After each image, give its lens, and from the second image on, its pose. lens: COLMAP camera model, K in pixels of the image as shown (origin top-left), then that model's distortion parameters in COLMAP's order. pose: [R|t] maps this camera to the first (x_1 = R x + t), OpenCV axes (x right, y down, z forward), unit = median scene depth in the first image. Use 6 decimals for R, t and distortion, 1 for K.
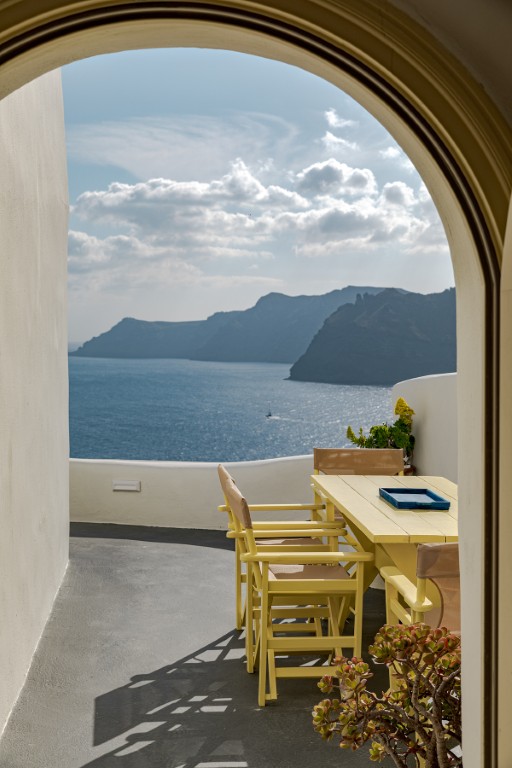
lens RADIAL K [[1180.5, 0, 256.7], [0, 1180.5, 447.4], [0, 0, 1]] dist [0.109664, 0.010944]
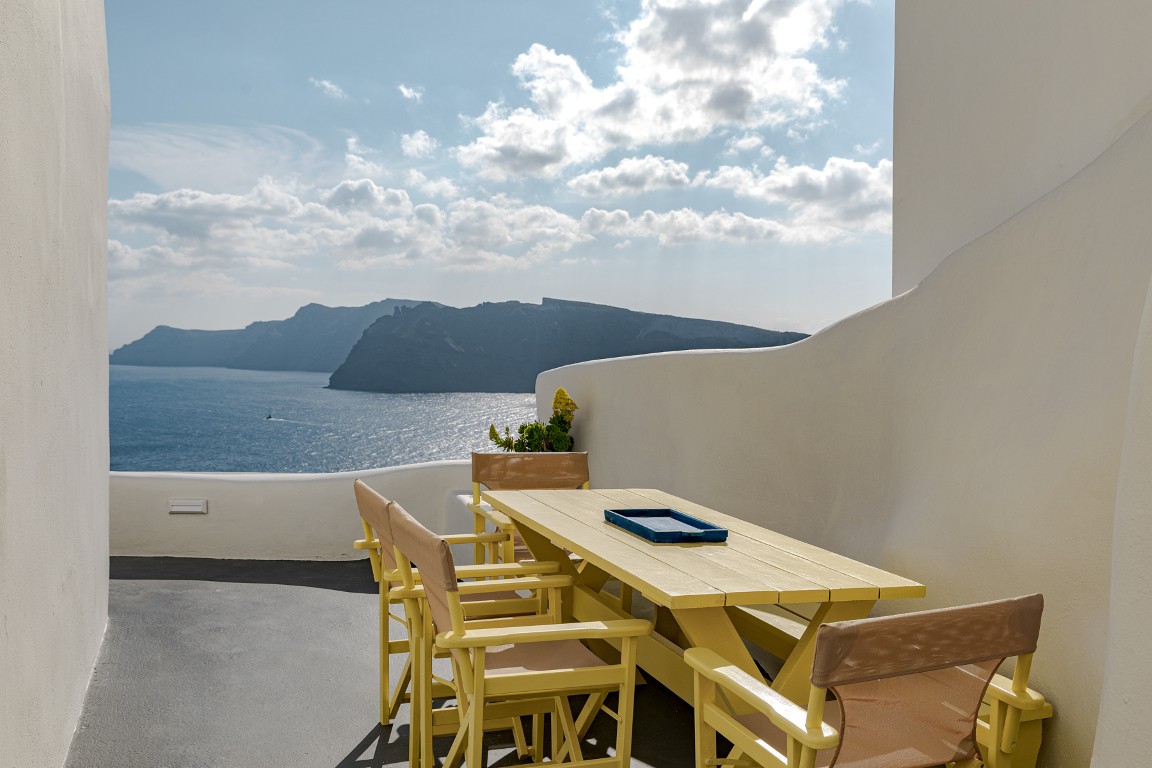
lens RADIAL K [[1099.8, 0, 575.6], [0, 1099.8, 403.7], [0, 0, 1]] dist [0.030203, 0.005601]
pose [[0.968572, -0.002611, 0.248720, -0.051041], [0.013521, 0.999019, -0.042165, -0.000156], [-0.248366, 0.044203, 0.967657, 0.279620]]
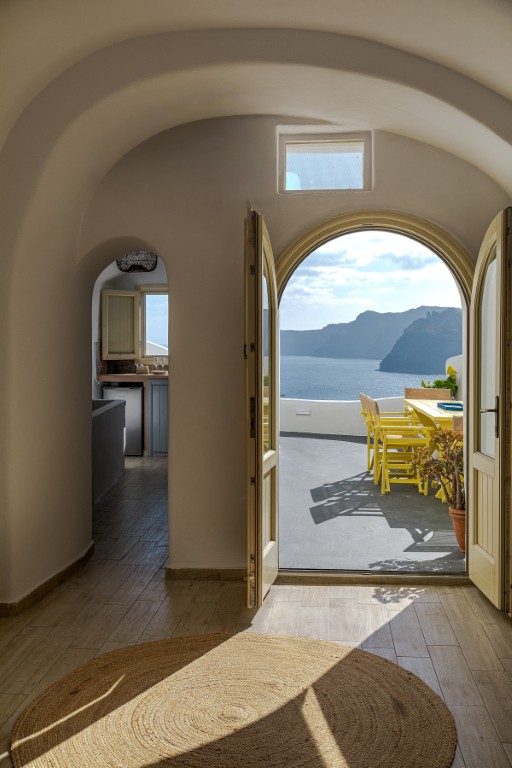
lens RADIAL K [[830.7, 0, 256.0], [0, 830.7, 384.0], [0, 0, 1]] dist [0.019151, 0.005274]
pose [[0.992990, 0.009389, -0.117824, -0.032676], [-0.014336, 0.999048, -0.041213, 0.048528], [0.117325, 0.042613, 0.992179, -0.383803]]
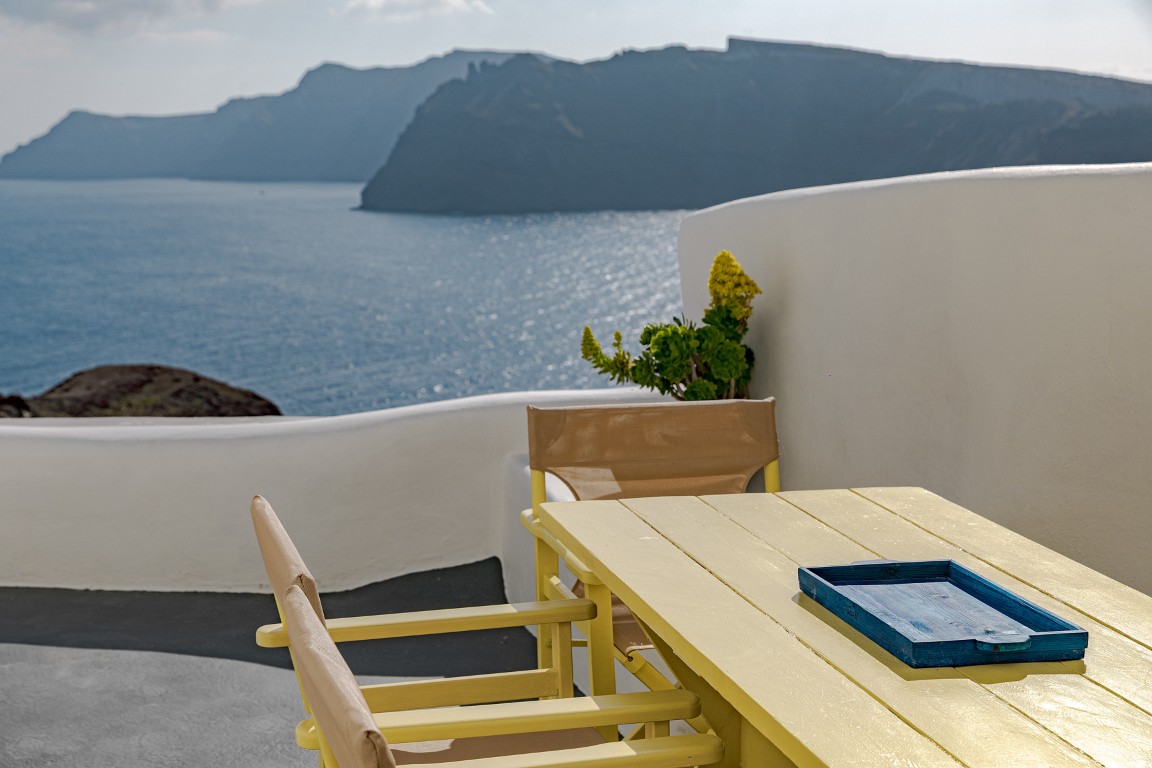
lens RADIAL K [[1923.1, 0, 576.0], [0, 1923.1, 384.0], [0, 0, 1]] dist [-0.007916, 0.037631]
pose [[0.989827, -0.039499, 0.136680, -0.012531], [0.034761, 0.998715, 0.036880, -0.023212], [-0.137961, -0.031754, 0.989928, 0.380459]]
